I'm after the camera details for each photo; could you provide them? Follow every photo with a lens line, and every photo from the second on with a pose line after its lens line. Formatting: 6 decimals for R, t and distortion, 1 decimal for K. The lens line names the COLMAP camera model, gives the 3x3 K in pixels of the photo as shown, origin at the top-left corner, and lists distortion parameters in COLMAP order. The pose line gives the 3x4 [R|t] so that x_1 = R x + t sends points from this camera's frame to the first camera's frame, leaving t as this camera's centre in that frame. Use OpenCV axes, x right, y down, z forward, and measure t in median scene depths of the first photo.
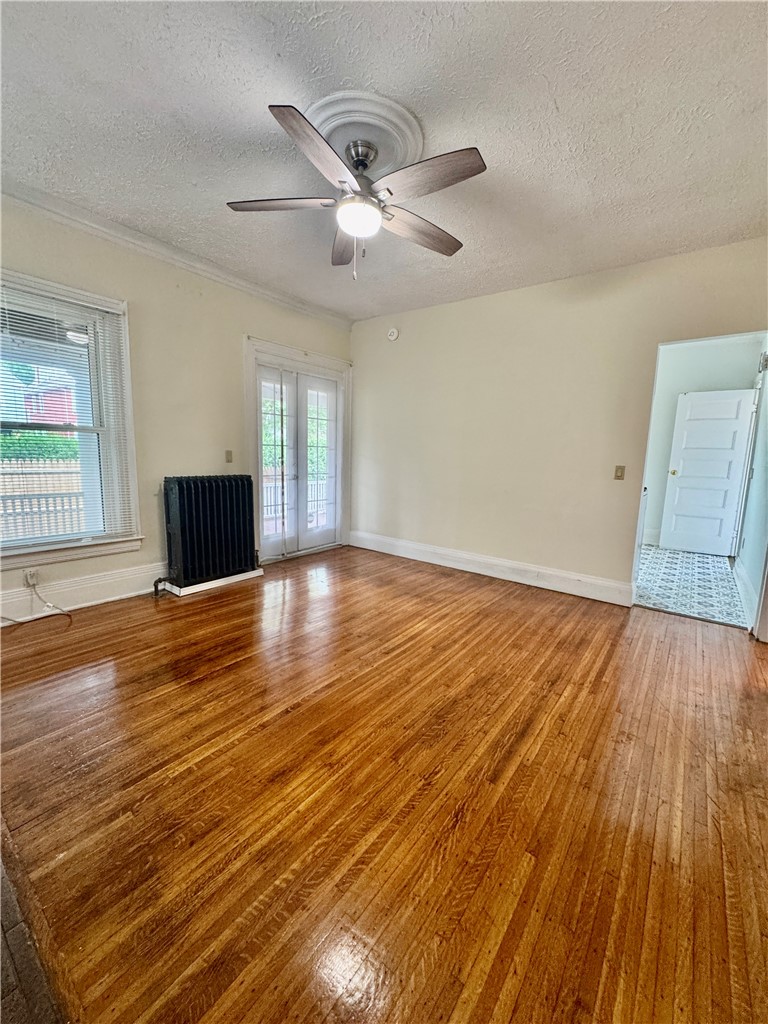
lens RADIAL K [[409.5, 0, 393.3], [0, 409.5, 514.4], [0, 0, 1]] dist [-0.000756, 0.000716]
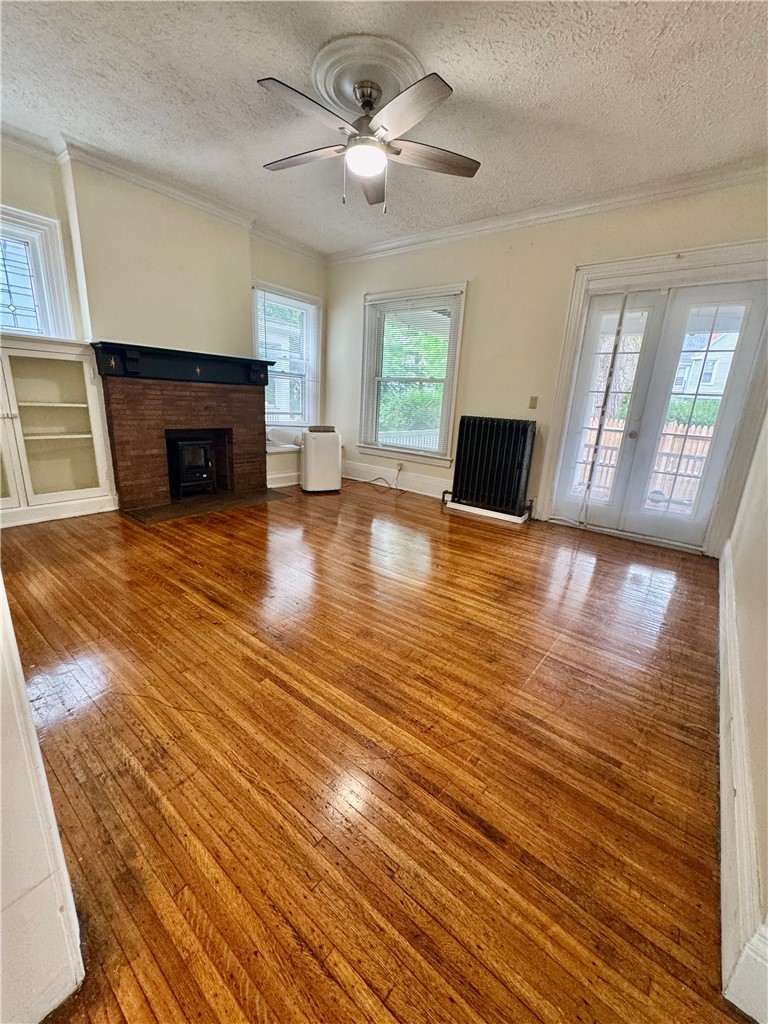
lens RADIAL K [[409.5, 0, 379.6], [0, 409.5, 514.9], [0, 0, 1]] dist [-0.000756, 0.000716]
pose [[-0.034537, 0.245150, -0.968870, 0.933674], [-0.199862, 0.948171, 0.247037, -0.071976], [0.979215, 0.202172, 0.016249, 0.927180]]
